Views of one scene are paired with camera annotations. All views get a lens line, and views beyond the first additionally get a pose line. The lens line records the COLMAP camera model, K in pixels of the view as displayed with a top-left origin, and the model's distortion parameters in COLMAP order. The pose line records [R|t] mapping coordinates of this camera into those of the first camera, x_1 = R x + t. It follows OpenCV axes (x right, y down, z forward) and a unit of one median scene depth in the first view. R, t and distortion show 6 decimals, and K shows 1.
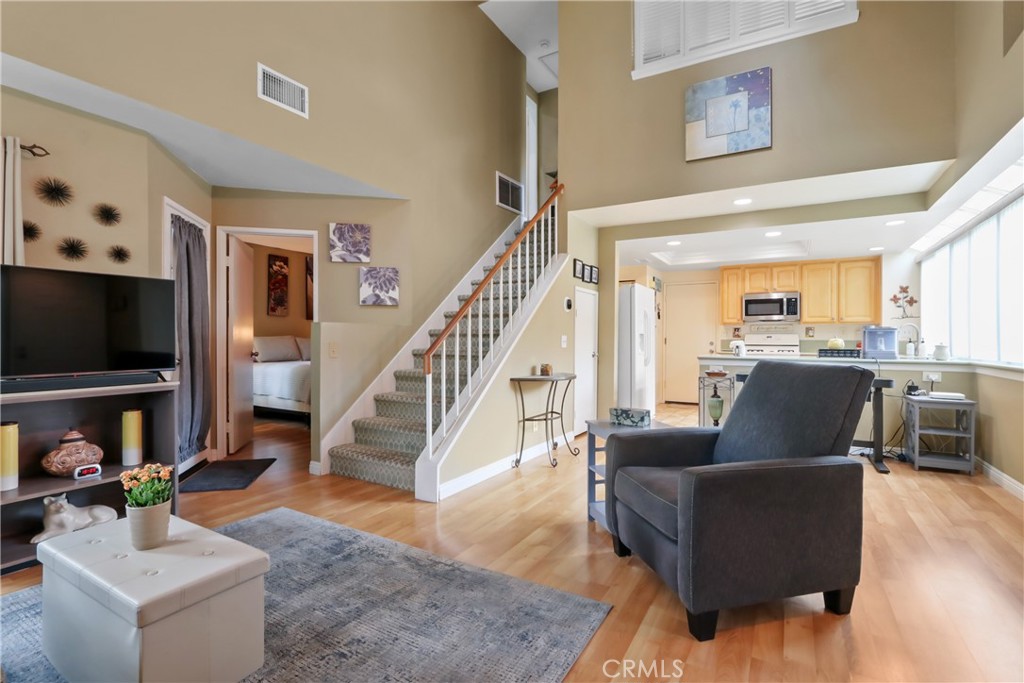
lens RADIAL K [[473.0, 0, 510.1], [0, 473.0, 342.5], [0, 0, 1]] dist [-0.017515, 0.000261]
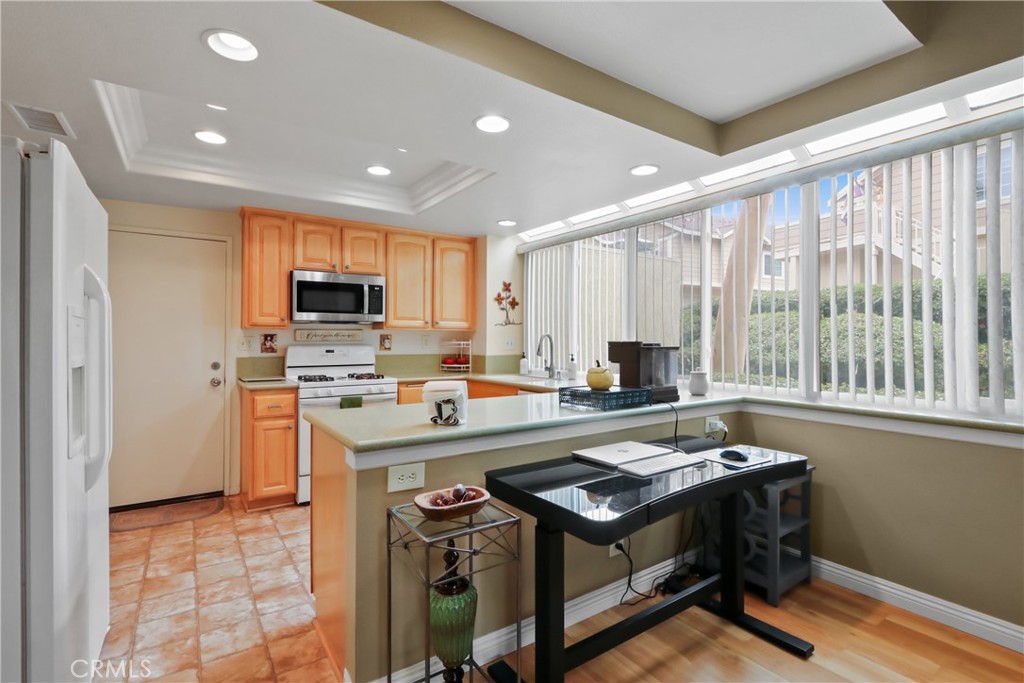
lens RADIAL K [[473.0, 0, 510.0], [0, 473.0, 337.2], [0, 0, 1]] dist [-0.017515, 0.000261]
pose [[0.418578, -0.001460, 0.908180, 0.149756], [0.008034, 0.999966, -0.002095, -0.030365], [-0.908145, 0.008174, 0.418575, 0.672731]]
